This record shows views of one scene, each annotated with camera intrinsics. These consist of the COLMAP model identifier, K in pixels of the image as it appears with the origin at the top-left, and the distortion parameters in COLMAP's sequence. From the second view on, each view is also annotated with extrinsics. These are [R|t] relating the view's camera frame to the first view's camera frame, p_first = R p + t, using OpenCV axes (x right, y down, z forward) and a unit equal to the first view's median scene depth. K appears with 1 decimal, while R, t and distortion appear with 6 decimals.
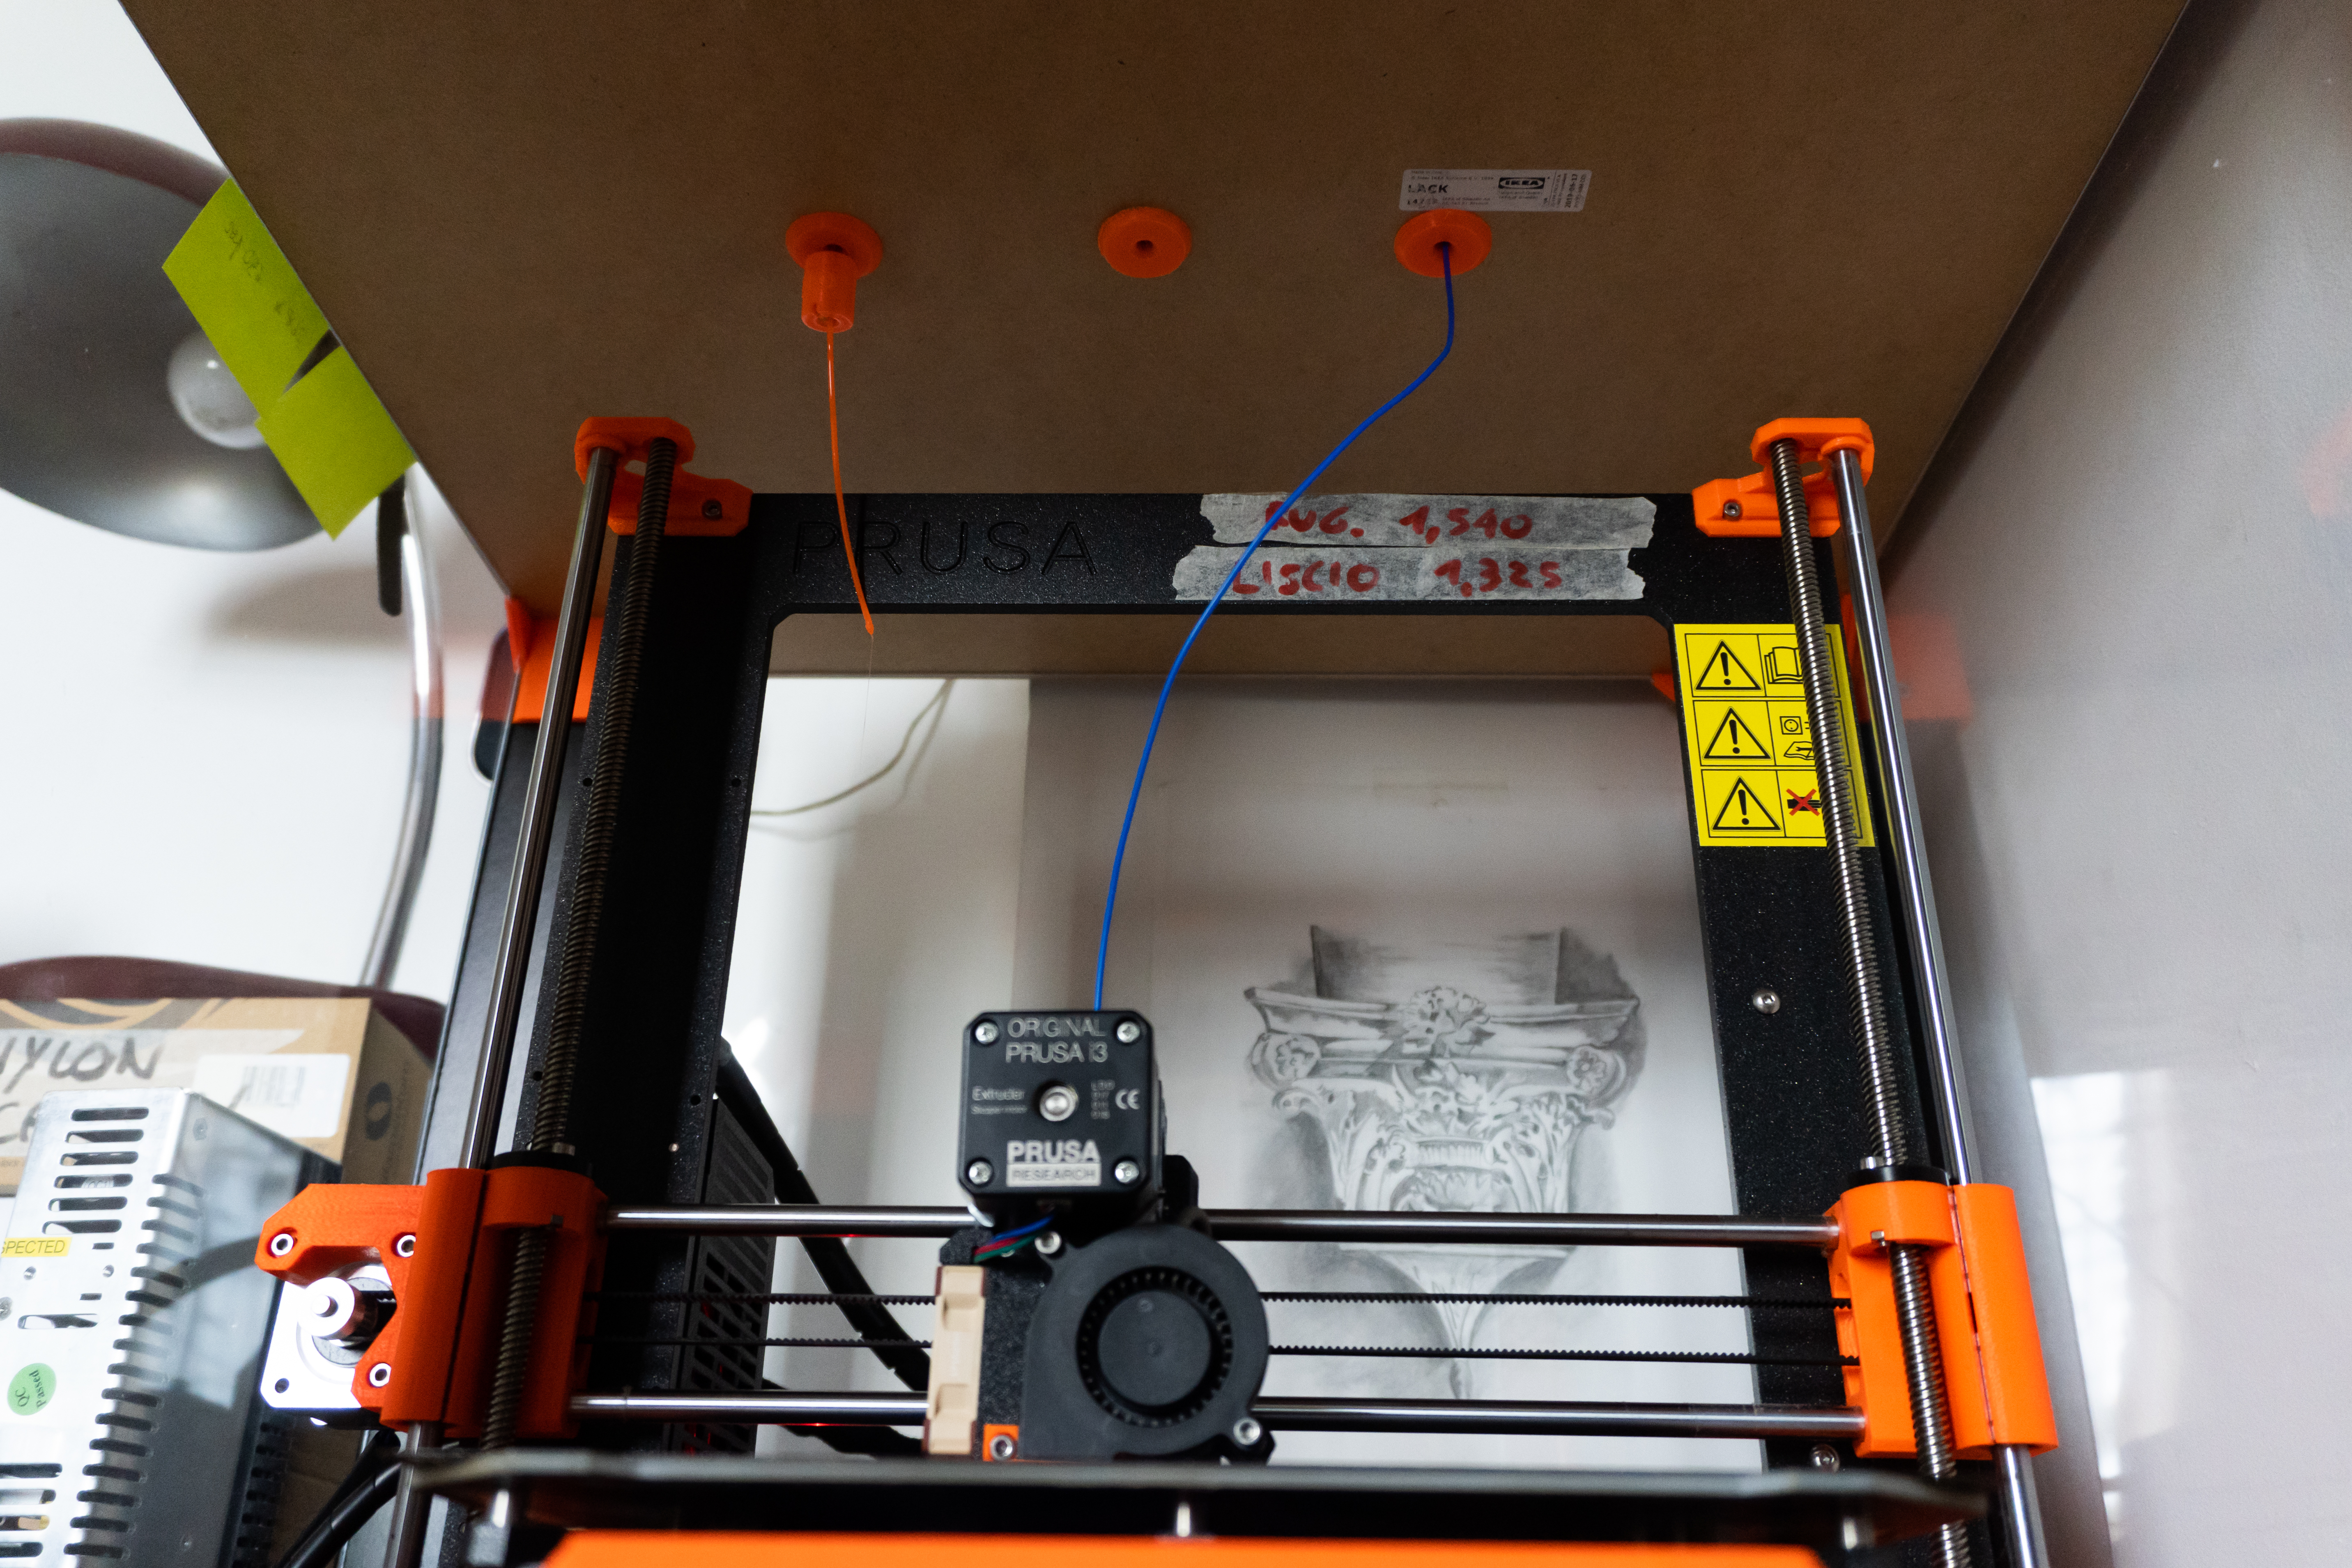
lens RADIAL K [[1901.4, 0, 1176.0], [0, 1901.4, 784.0], [0, 0, 1]] dist [0.032198, 0.002100]
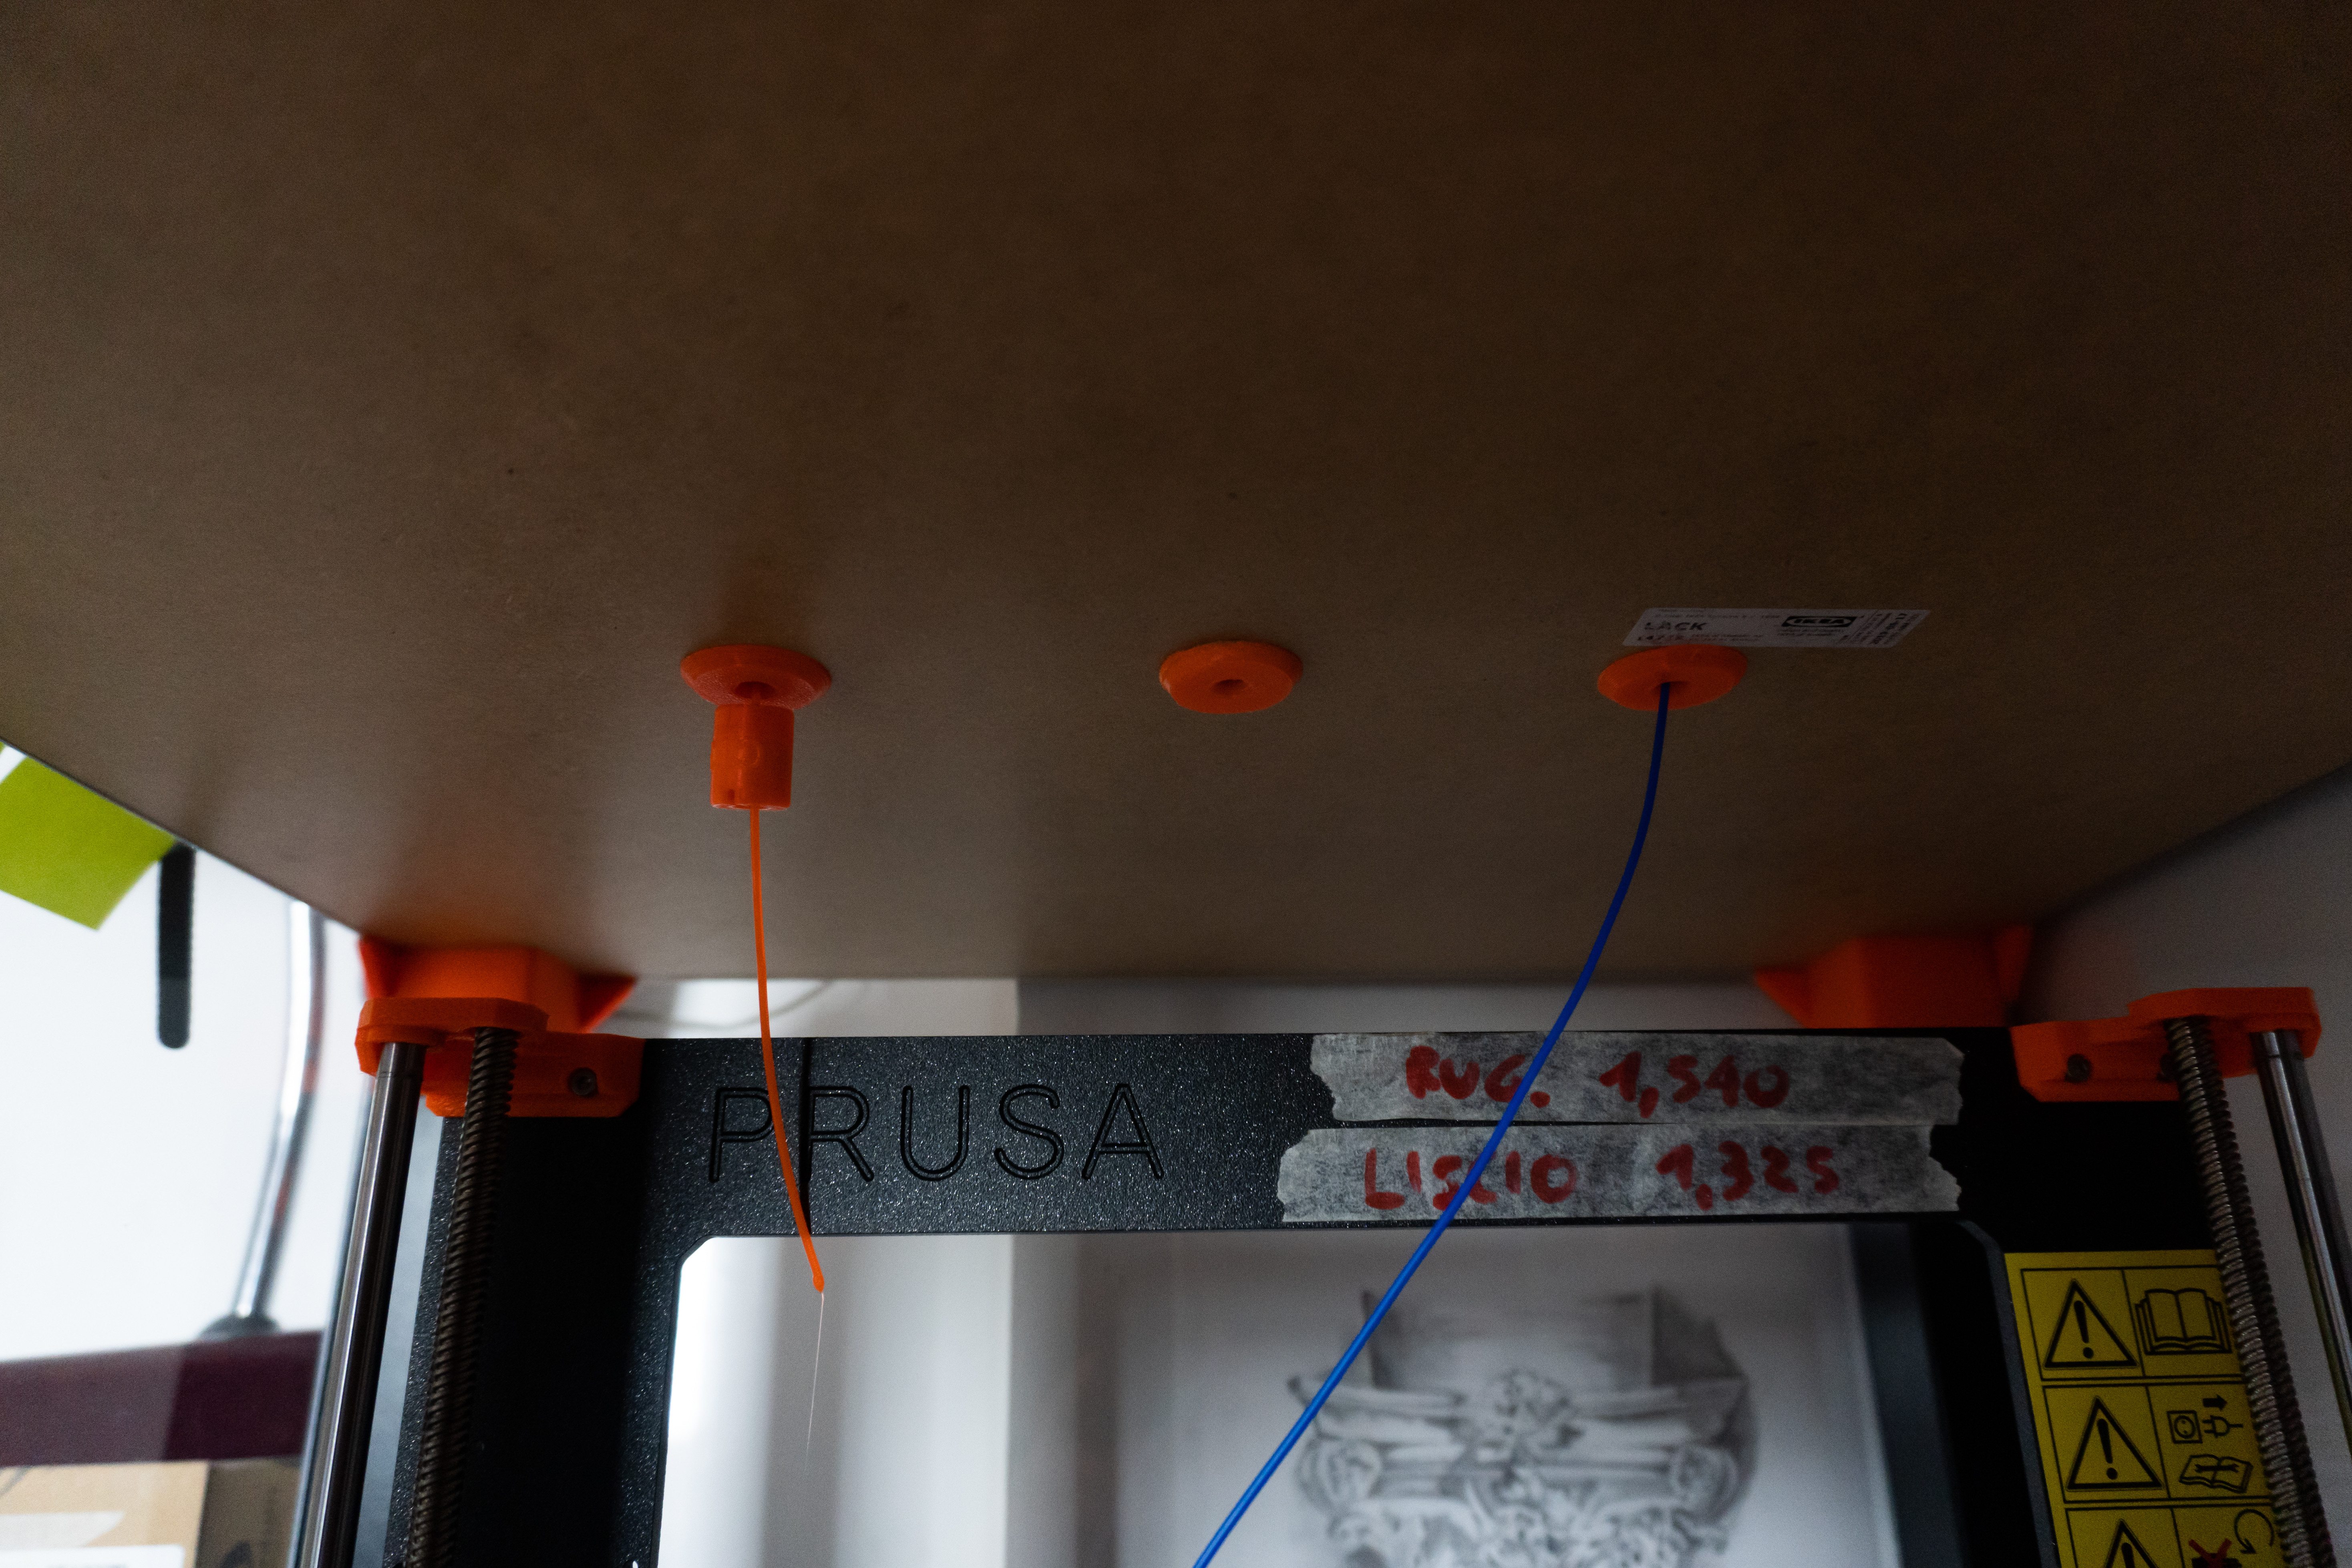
lens RADIAL K [[1577.9, 0, 1176.0], [0, 1577.9, 784.0], [0, 0, 1]] dist [0.000349, -0.002839]
pose [[0.998161, -0.013372, 0.059130, -0.067883], [0.006658, 0.993649, 0.112324, -0.308703], [-0.060257, -0.111723, 0.991911, 0.454106]]
